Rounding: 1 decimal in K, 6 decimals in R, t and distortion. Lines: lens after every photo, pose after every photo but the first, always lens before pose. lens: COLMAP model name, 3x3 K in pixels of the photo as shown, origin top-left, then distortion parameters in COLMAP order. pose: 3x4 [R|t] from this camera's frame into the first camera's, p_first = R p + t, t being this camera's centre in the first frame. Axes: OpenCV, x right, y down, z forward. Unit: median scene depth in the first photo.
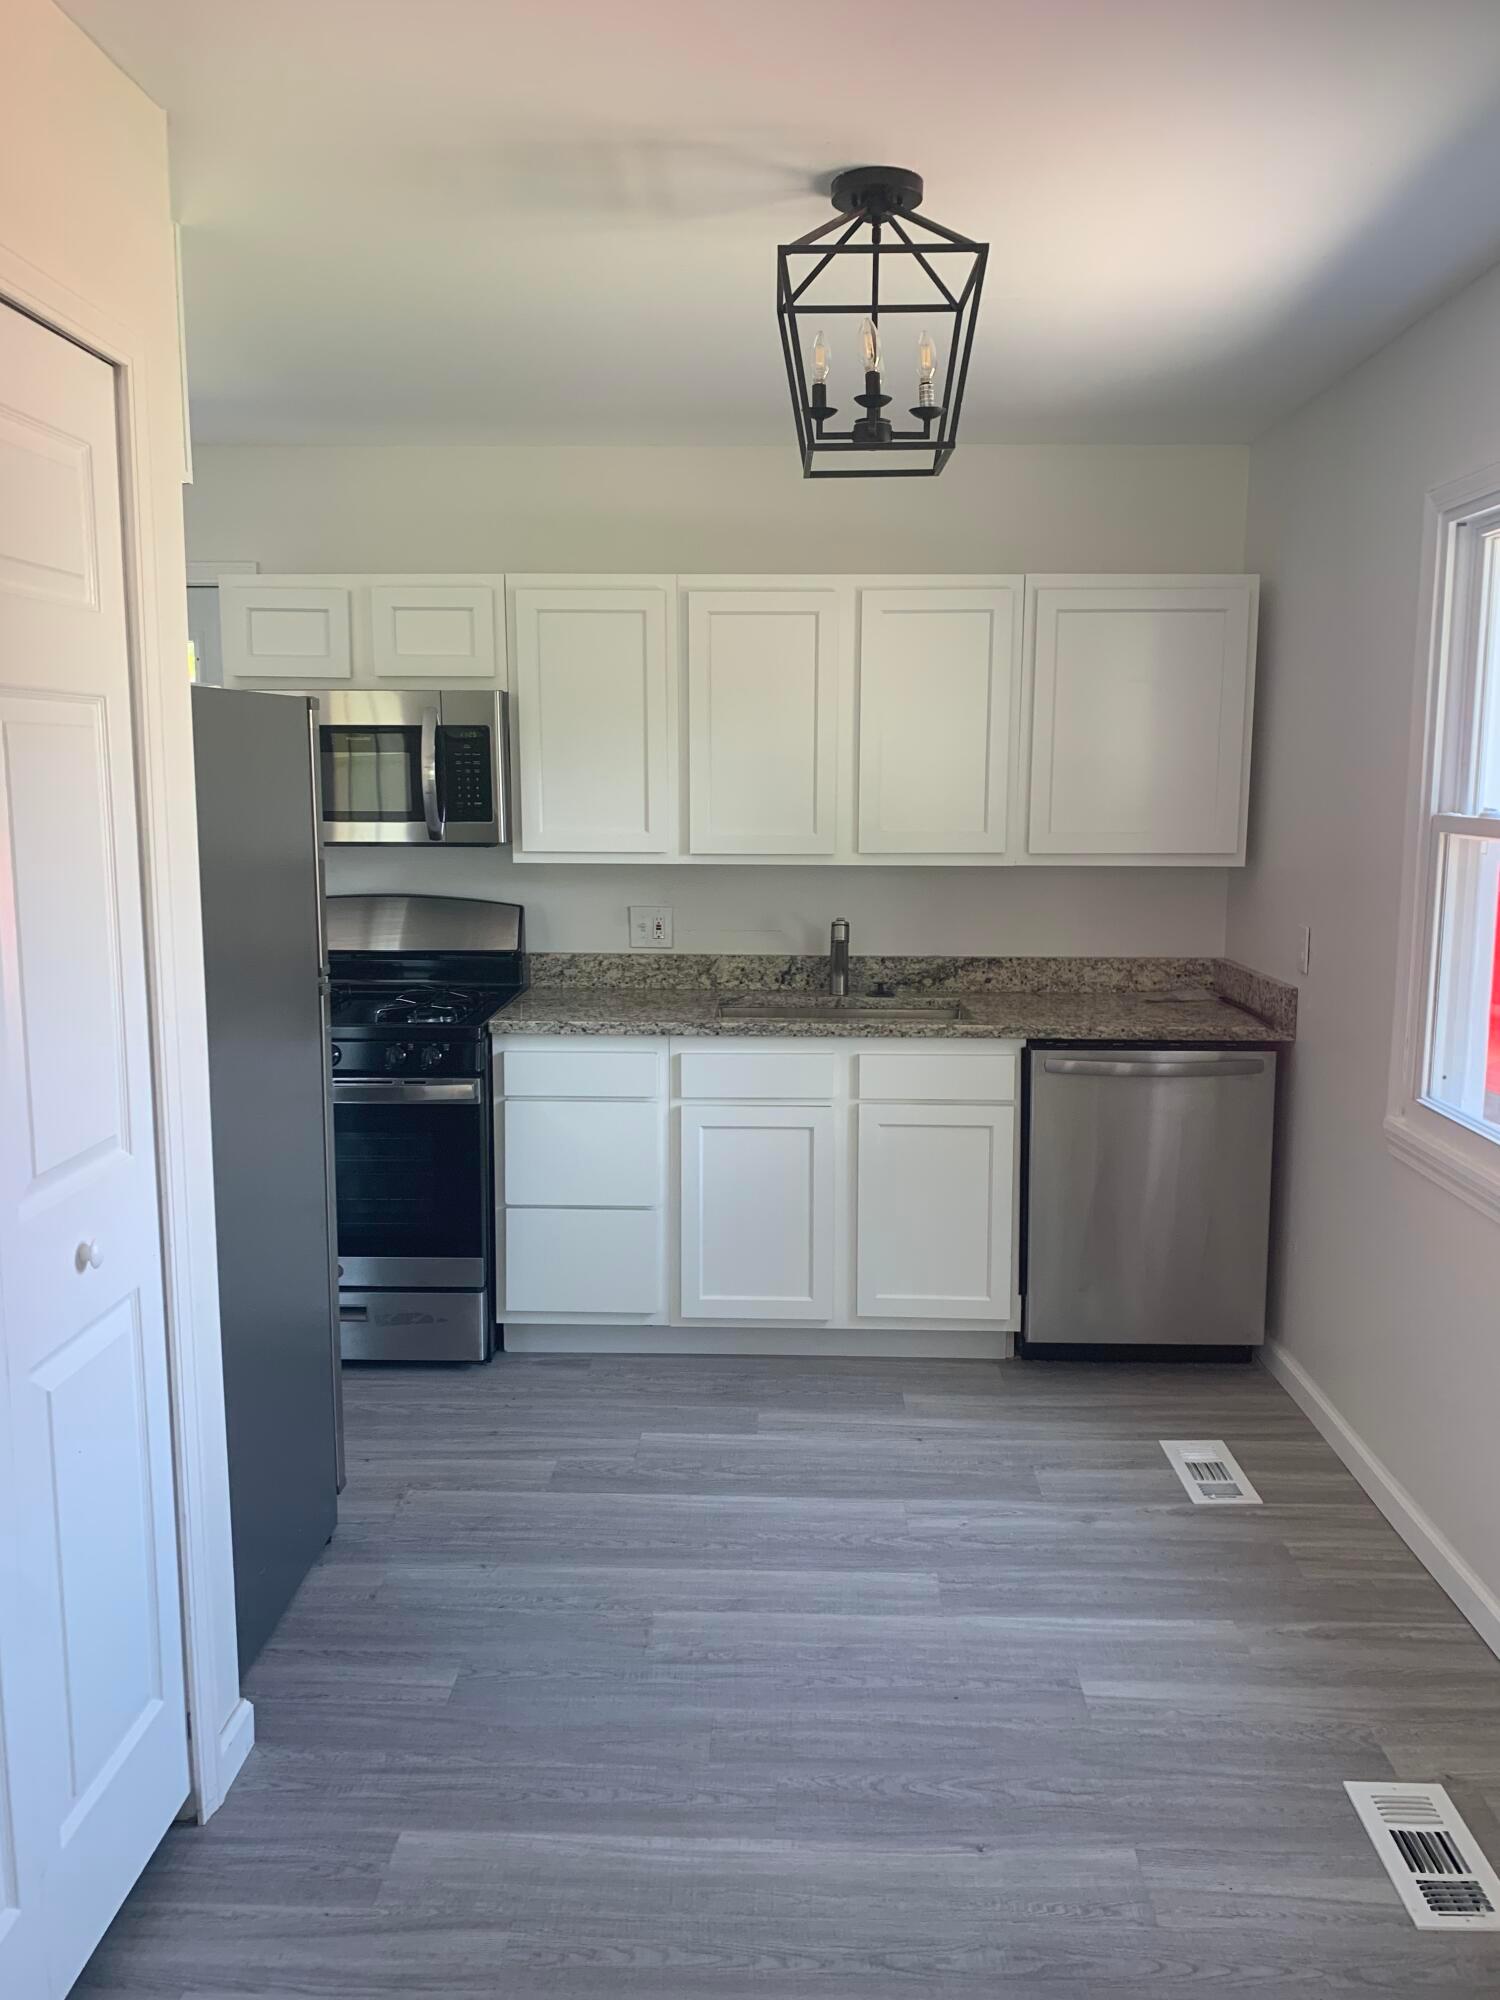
lens RADIAL K [[1574.9, 0, 750.8], [0, 1574.9, 989.6], [0, 0, 1]] dist [0.175020, -0.353682]
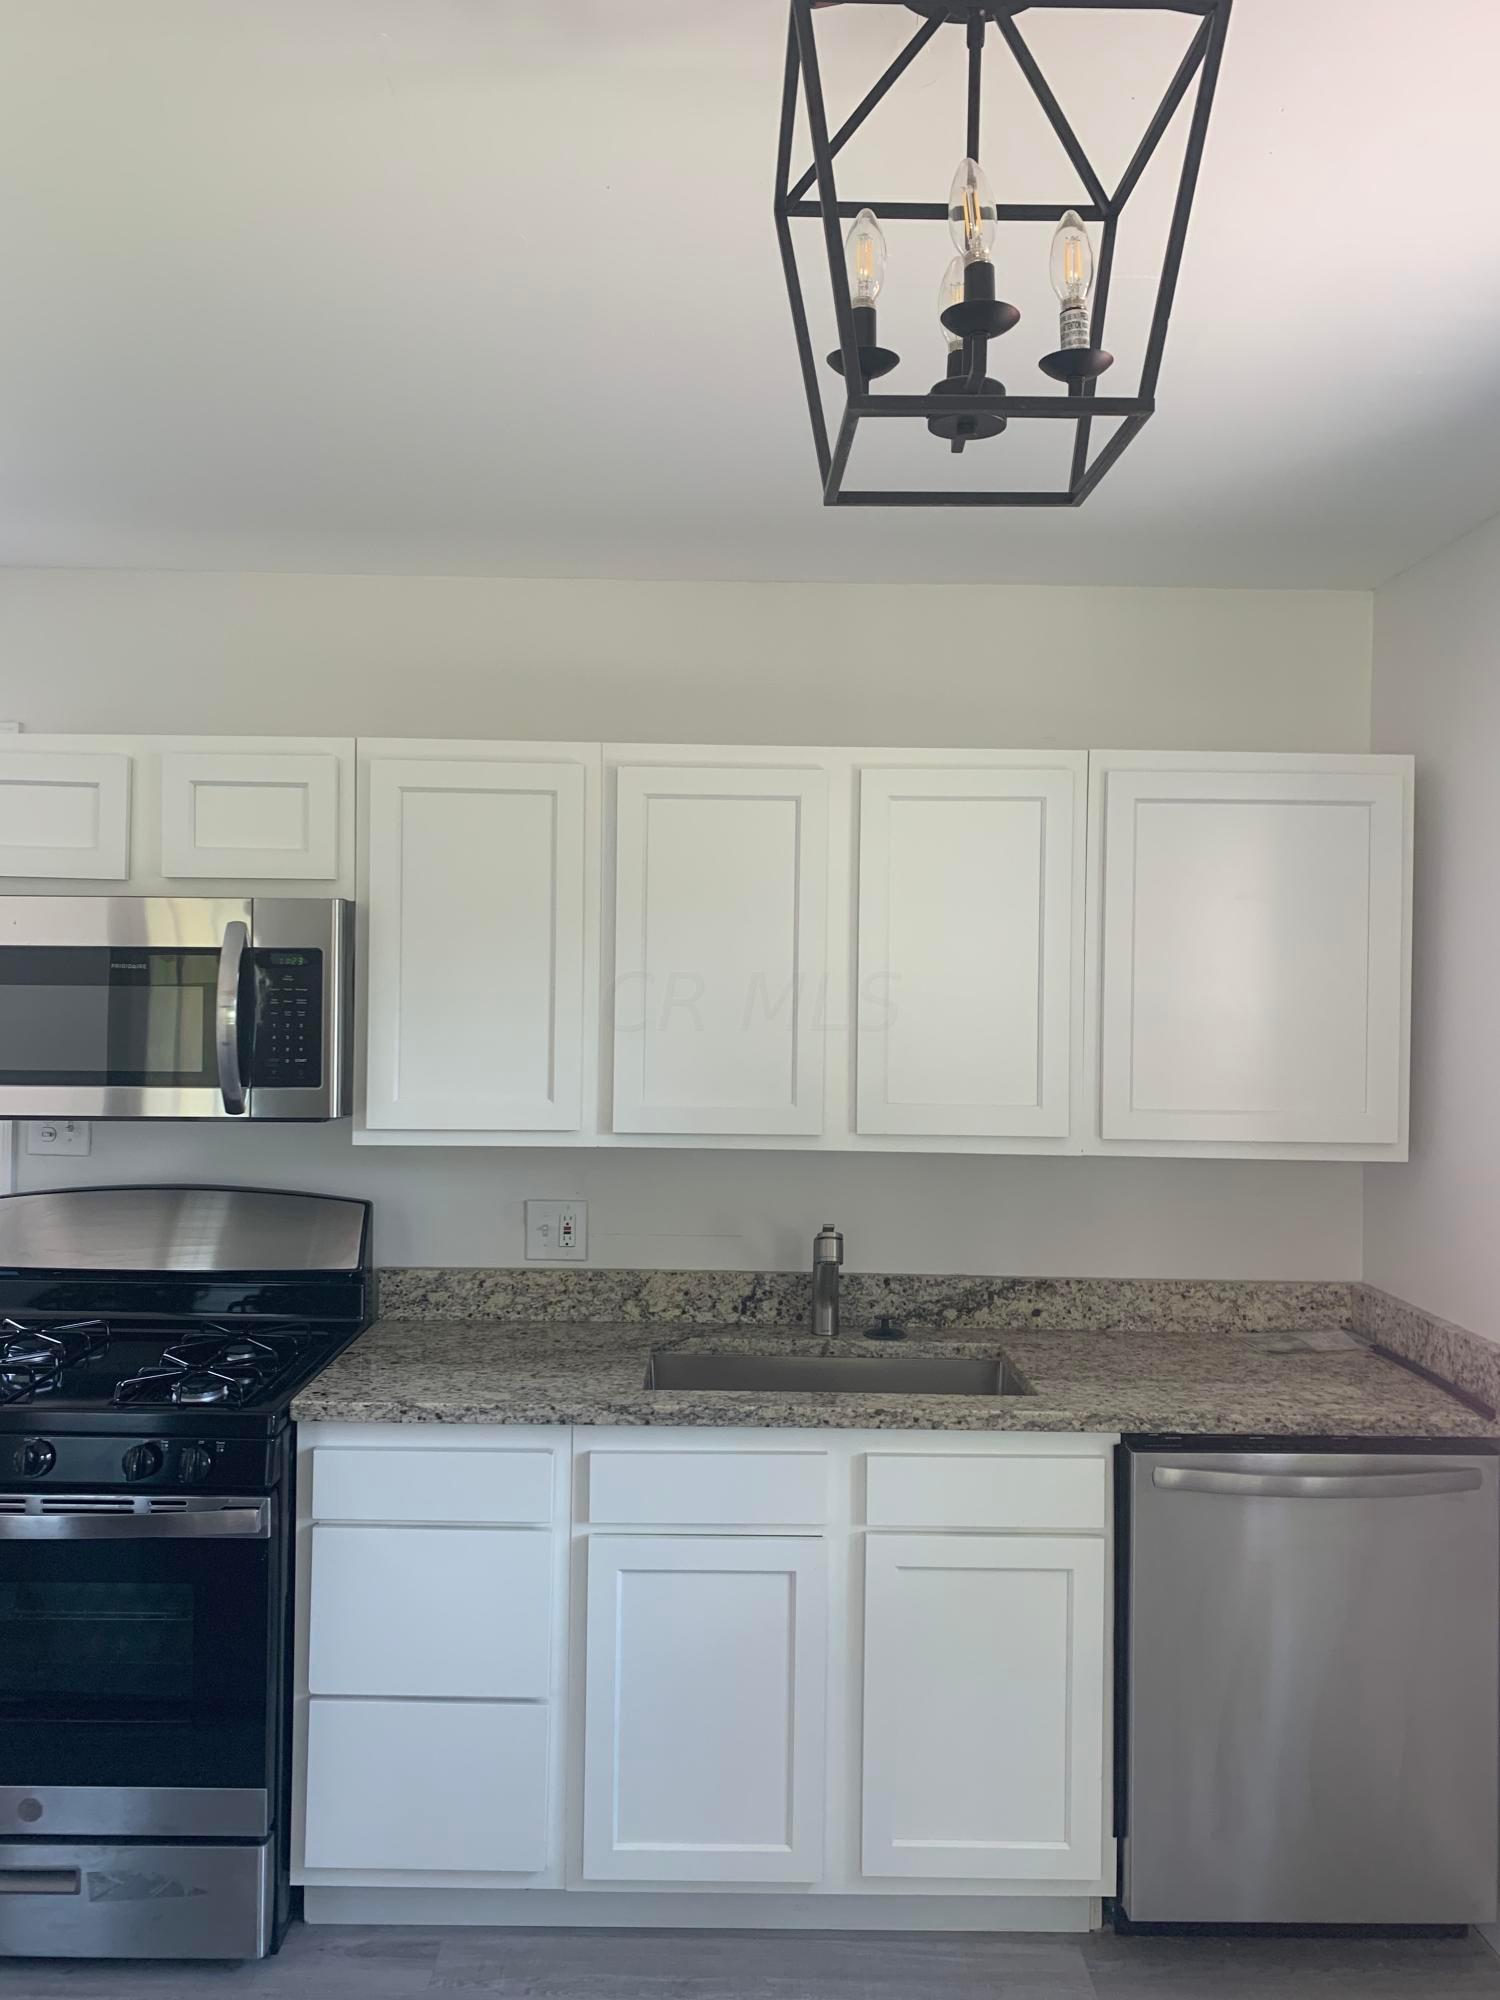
lens RADIAL K [[1574.9, 0, 750.8], [0, 1574.9, 989.6], [0, 0, 1]] dist [0.175020, -0.353682]
pose [[0.999195, 0.010967, 0.038590, -0.005735], [-0.005721, 0.991031, -0.133509, -0.057253], [-0.039708, 0.133181, 0.990296, 0.311120]]
